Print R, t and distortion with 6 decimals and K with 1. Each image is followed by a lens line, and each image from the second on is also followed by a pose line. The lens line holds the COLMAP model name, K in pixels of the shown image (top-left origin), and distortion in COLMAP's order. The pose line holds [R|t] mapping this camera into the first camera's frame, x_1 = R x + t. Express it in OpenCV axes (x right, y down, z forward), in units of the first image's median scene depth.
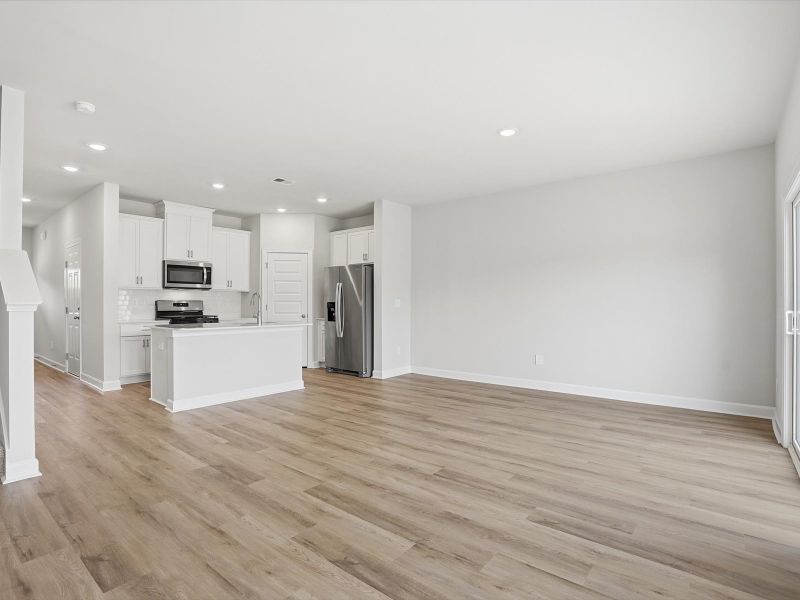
lens RADIAL K [[412.3, 0, 400.0], [0, 412.3, 300.0], [0, 0, 1]] dist [-0.054786, 0.001590]
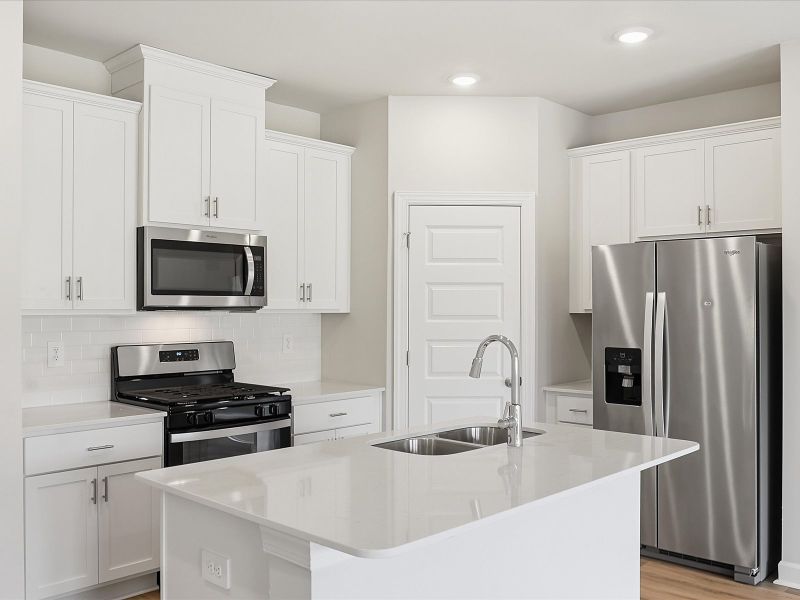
lens RADIAL K [[774.3, 0, 414.6], [0, 774.3, 297.5], [0, 0, 1]] dist [-0.013658, 0.002578]
pose [[0.998091, -0.003030, -0.061693, -0.448478], [0.002737, 0.999985, -0.004826, -0.050985], [0.061706, 0.004647, 0.998084, 0.530882]]
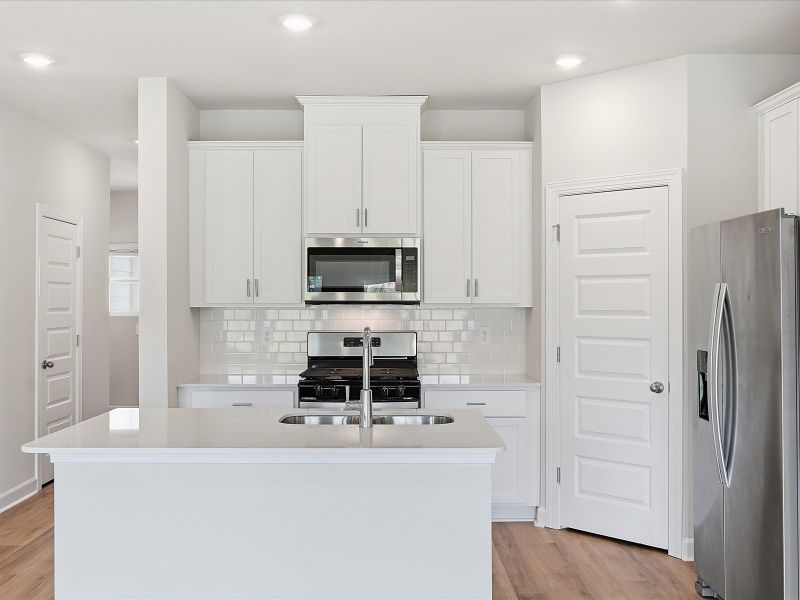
lens RADIAL K [[774.3, 0, 414.6], [0, 774.3, 297.5], [0, 0, 1]] dist [-0.013658, 0.002578]
pose [[0.660515, -0.008385, -0.750766, 0.140093], [0.005147, 0.999965, -0.006640, -0.042411], [0.750795, 0.000522, 0.660535, 0.772434]]
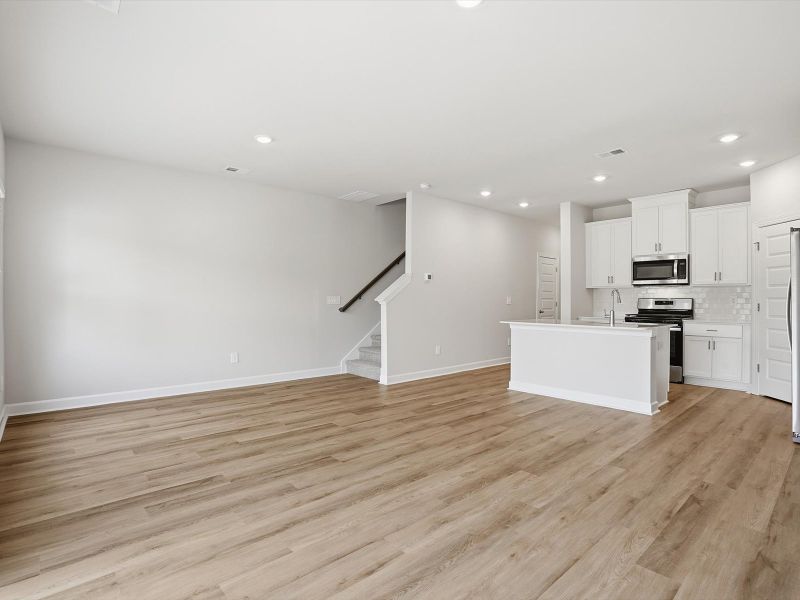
lens RADIAL K [[412.3, 0, 400.0], [0, 412.3, 300.0], [0, 0, 1]] dist [-0.054786, 0.001590]
pose [[-0.152138, -0.002617, -0.988356, 0.686065], [0.004941, 0.999982, -0.003408, 0.008454], [0.988347, -0.005402, -0.152123, 0.818856]]
